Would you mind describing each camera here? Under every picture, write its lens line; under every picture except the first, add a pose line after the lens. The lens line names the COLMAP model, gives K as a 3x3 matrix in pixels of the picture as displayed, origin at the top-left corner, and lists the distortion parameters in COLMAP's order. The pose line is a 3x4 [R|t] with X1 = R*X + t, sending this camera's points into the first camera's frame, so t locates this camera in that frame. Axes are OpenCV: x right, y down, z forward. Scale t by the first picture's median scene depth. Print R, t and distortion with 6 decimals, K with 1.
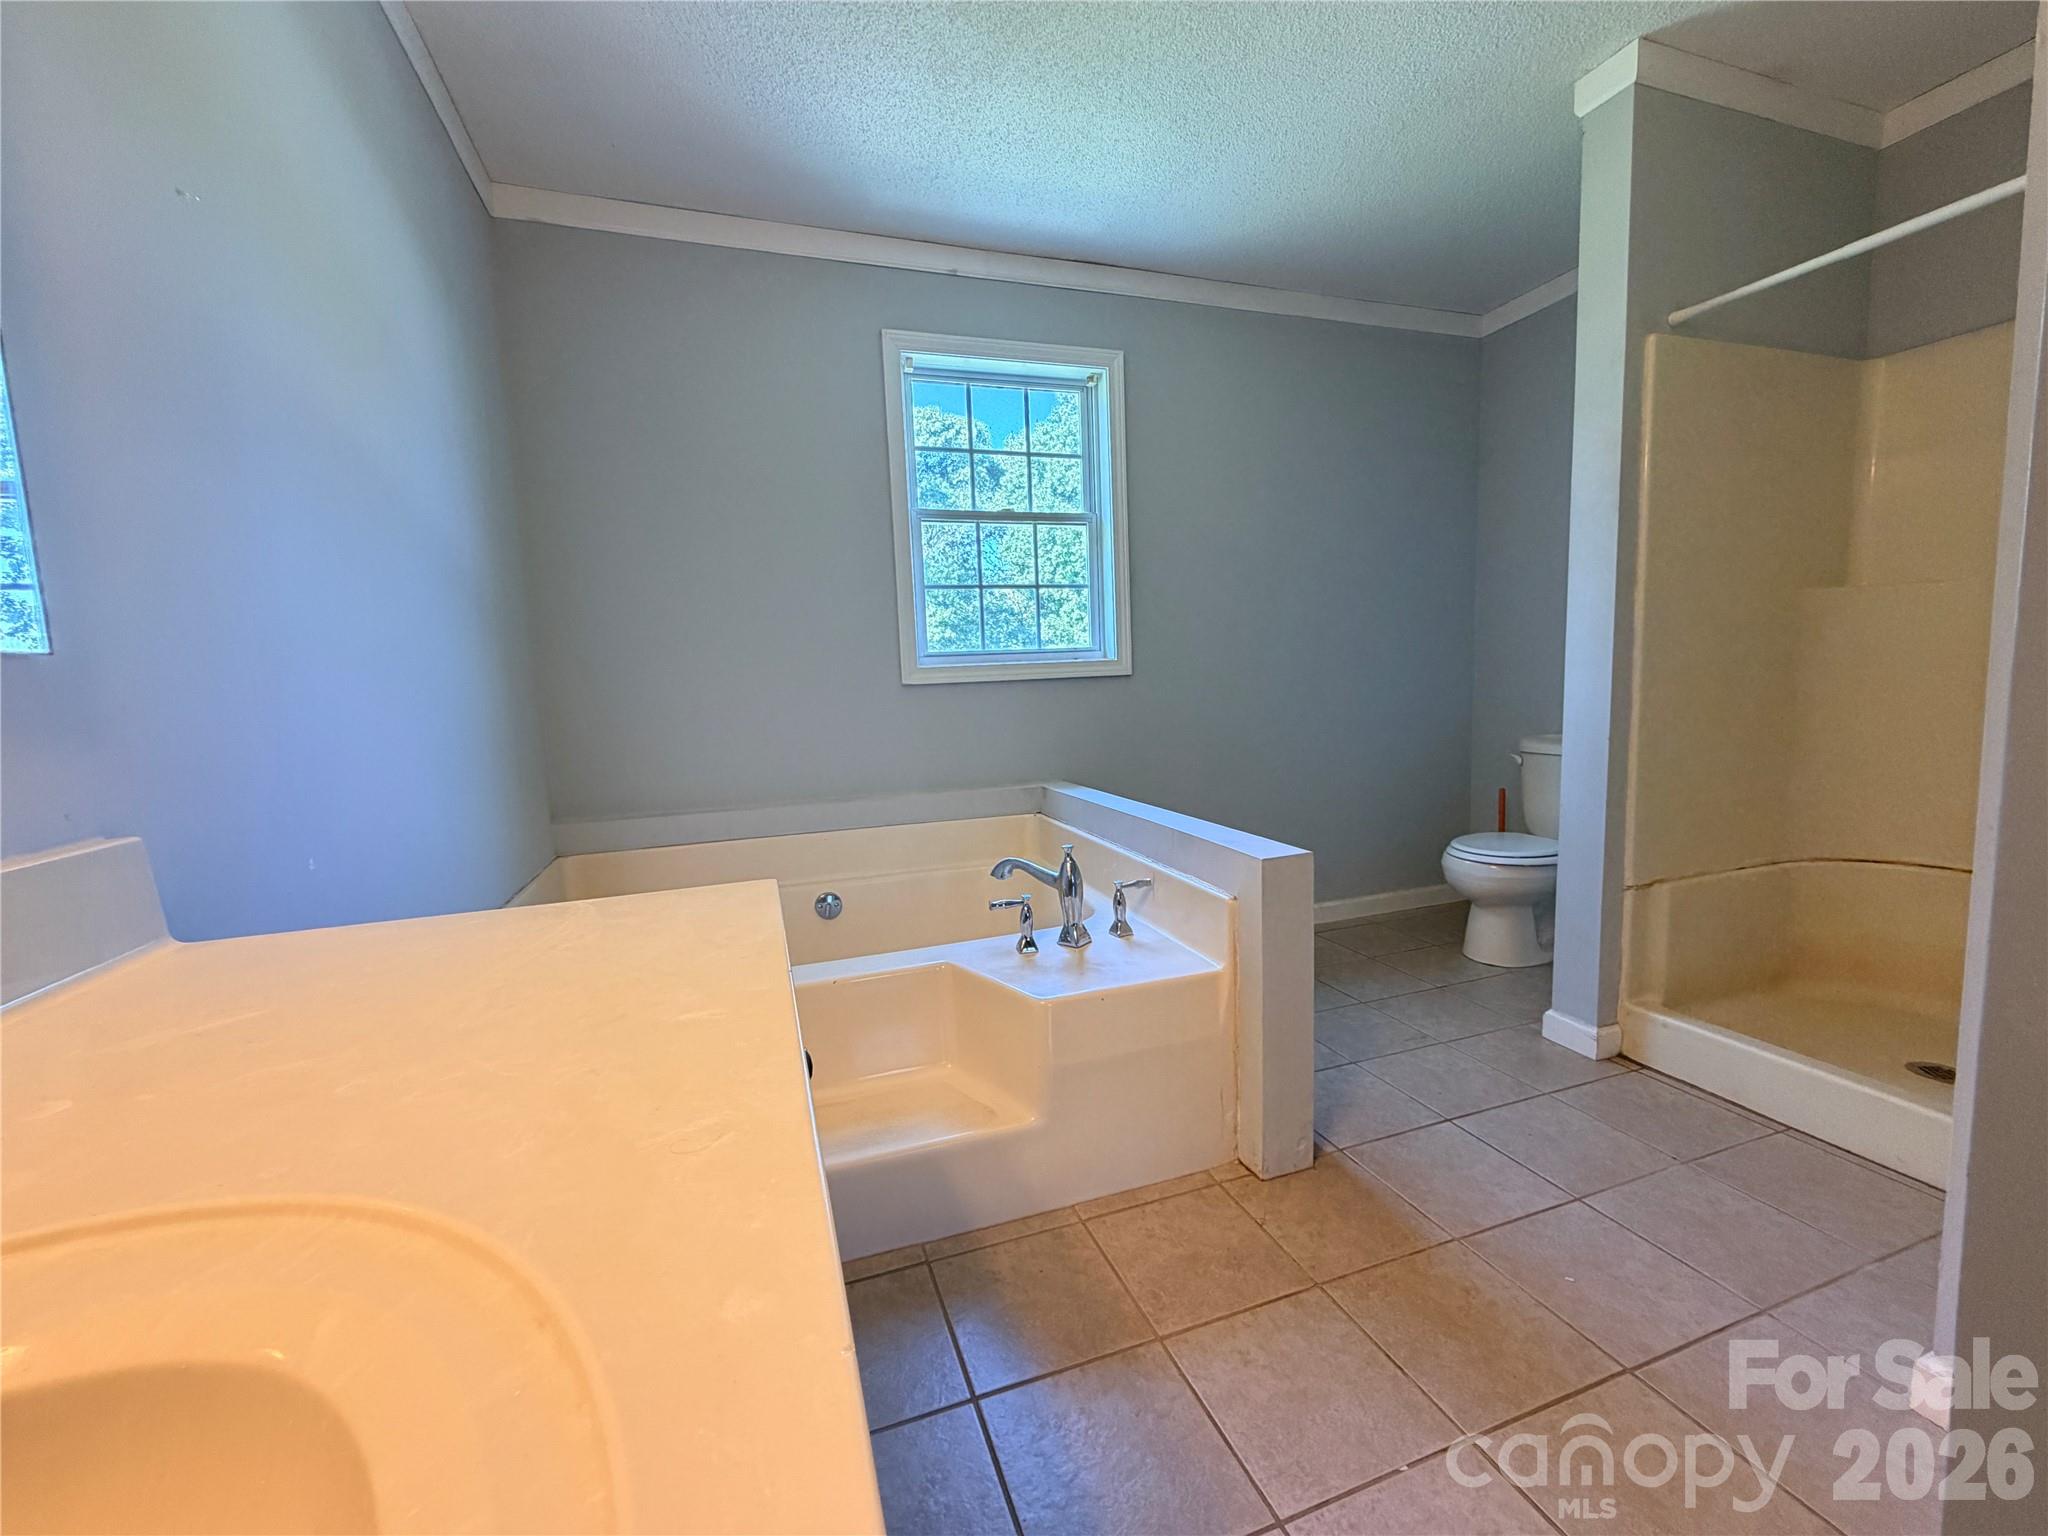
lens RADIAL K [[820.5, 0, 1022.4], [0, 820.5, 768.8], [0, 0, 1]] dist [-0.000954, 0.001192]
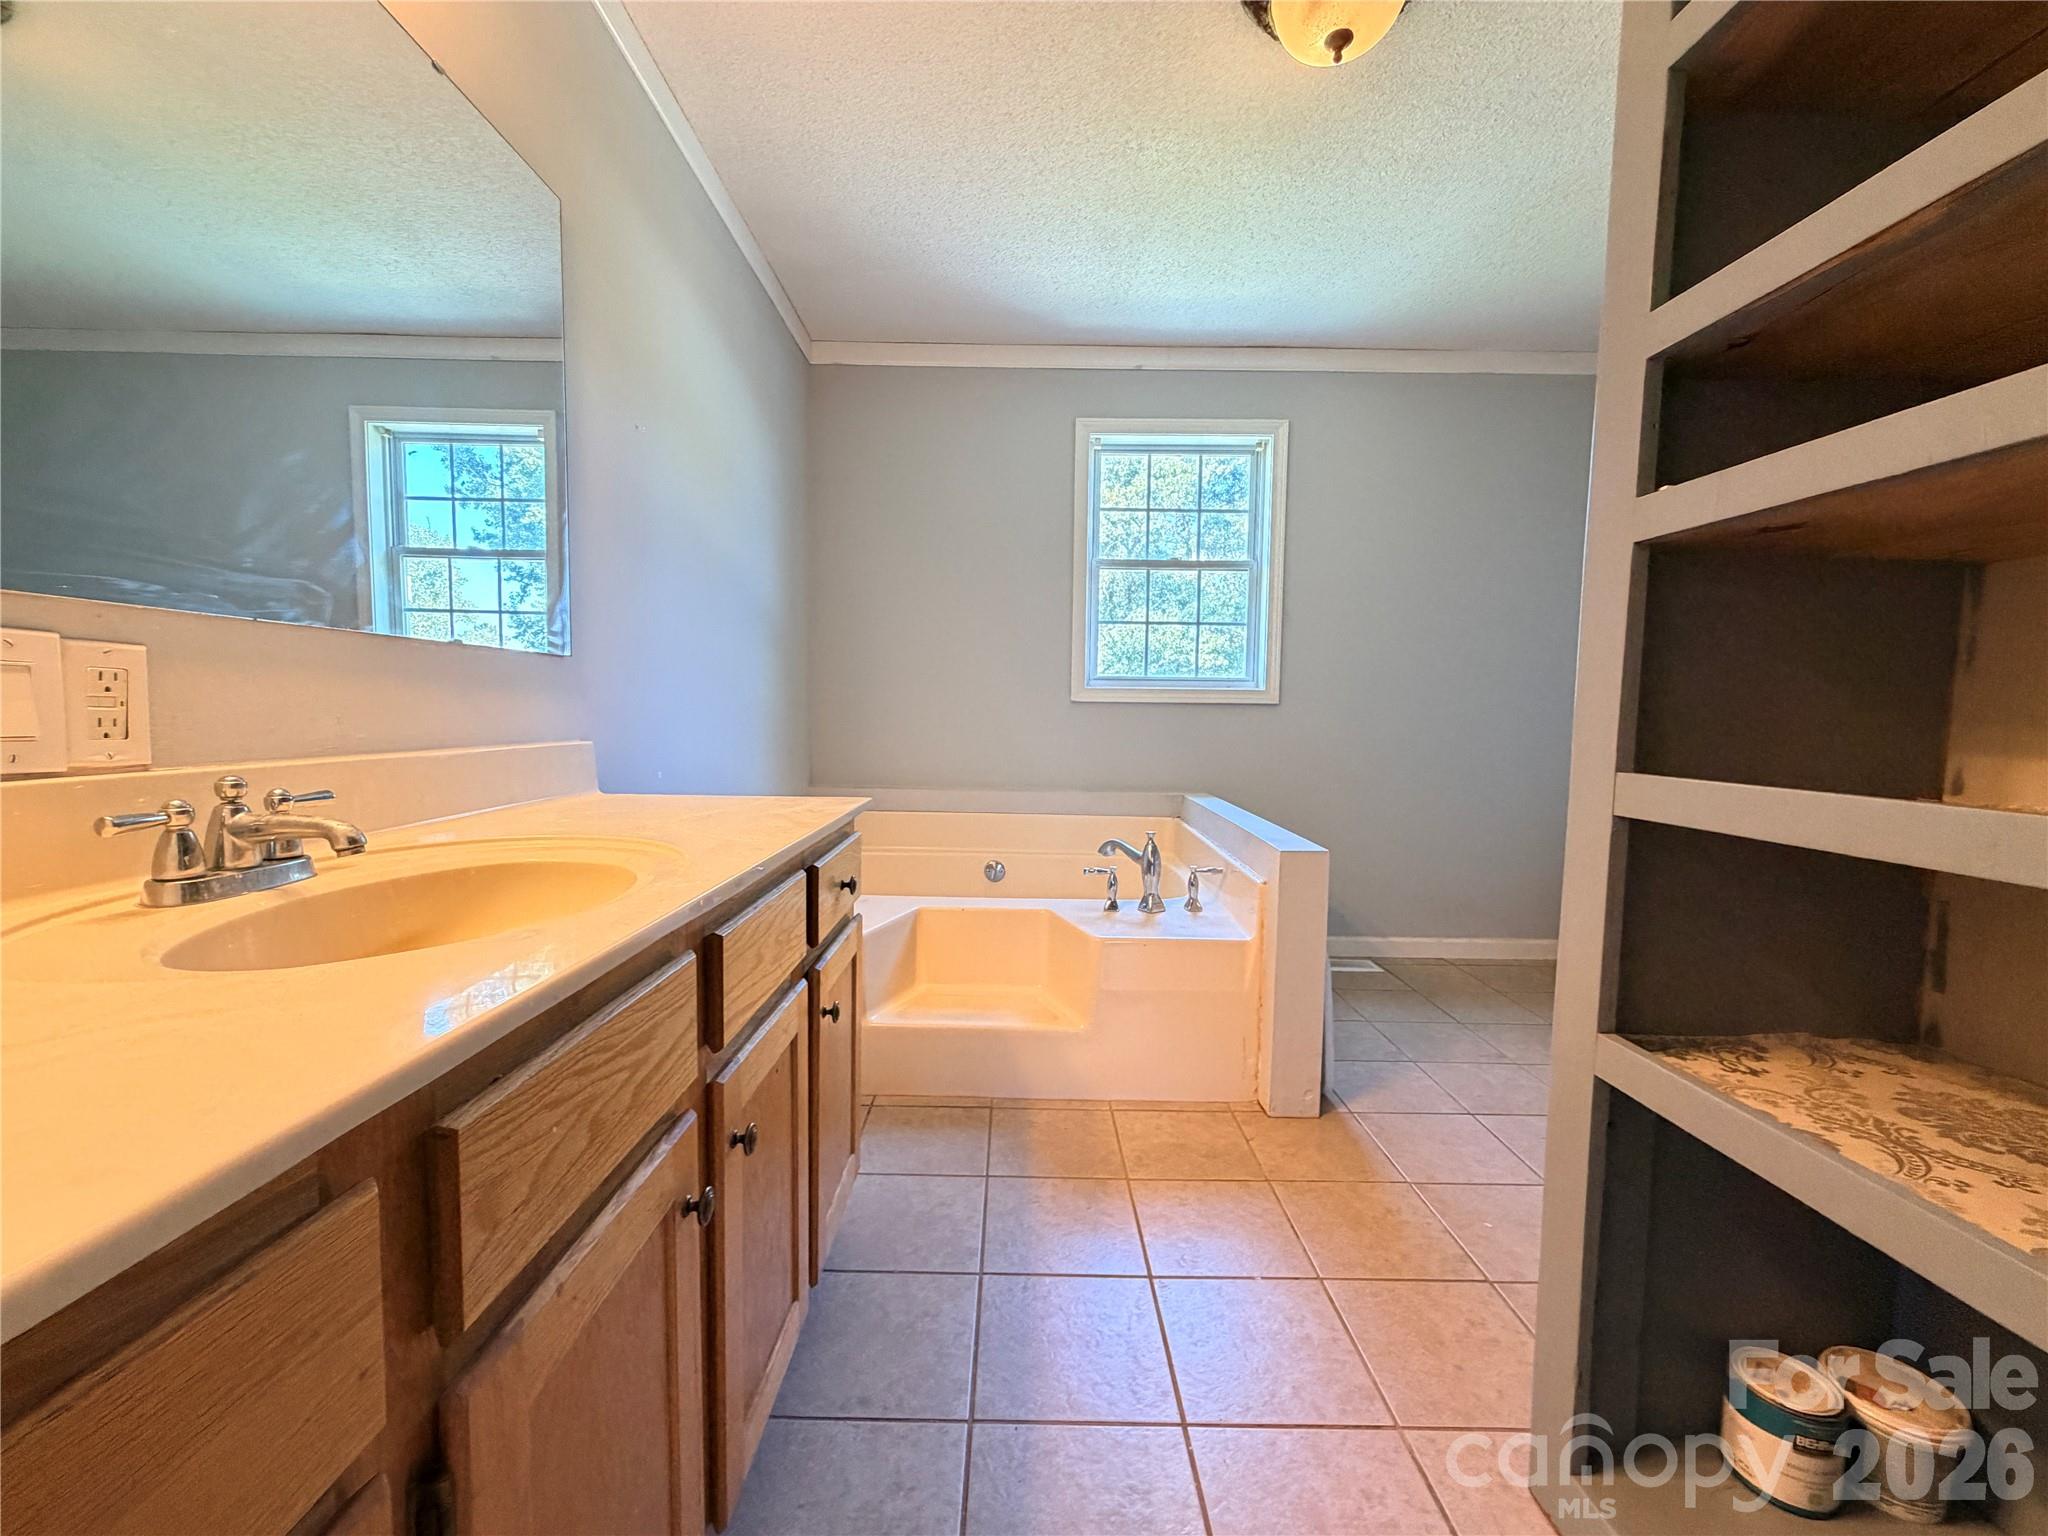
lens RADIAL K [[820.5, 0, 1023.9], [0, 820.5, 766.9], [0, 0, 1]] dist [-0.000954, 0.001192]
pose [[0.945155, 0.076308, -0.317584, 0.250936], [-0.086571, 0.996077, -0.018311, 0.032498], [0.314941, 0.044800, 0.948053, -0.248947]]
